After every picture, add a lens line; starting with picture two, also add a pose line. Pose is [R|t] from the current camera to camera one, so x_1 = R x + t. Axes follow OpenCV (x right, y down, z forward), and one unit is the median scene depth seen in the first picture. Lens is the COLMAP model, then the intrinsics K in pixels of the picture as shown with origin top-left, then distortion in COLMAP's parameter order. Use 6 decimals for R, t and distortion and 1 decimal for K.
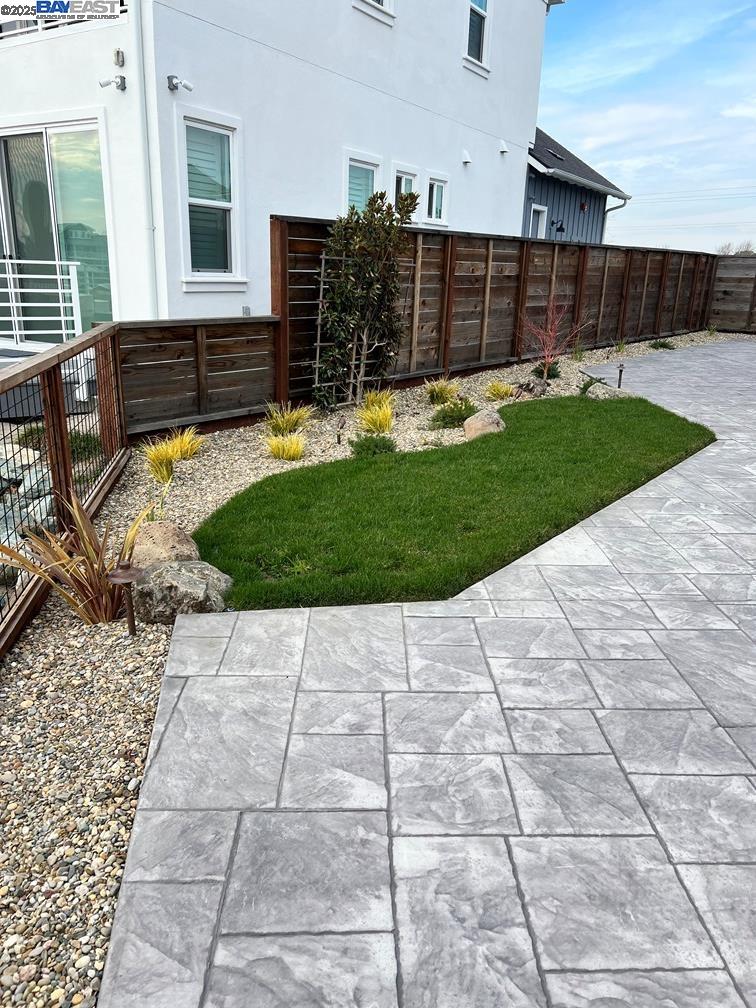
lens RADIAL K [[764.3, 0, 372.7], [0, 764.3, 504.2], [0, 0, 1]] dist [0.053741, -0.038567]
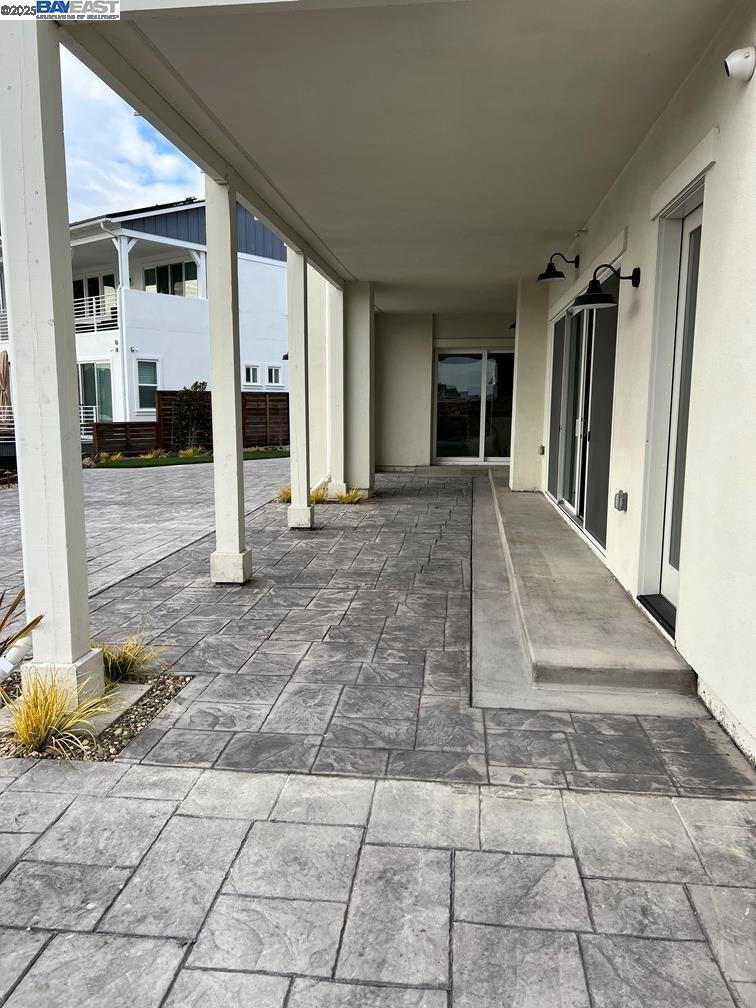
lens RADIAL K [[764.3, 0, 375.9], [0, 764.3, 506.4], [0, 0, 1]] dist [0.053741, -0.038567]
pose [[0.991433, -0.002230, -0.130595, 1.079281], [-0.019820, 0.985708, -0.167295, 0.552953], [0.129102, 0.168450, 0.977219, -1.725244]]
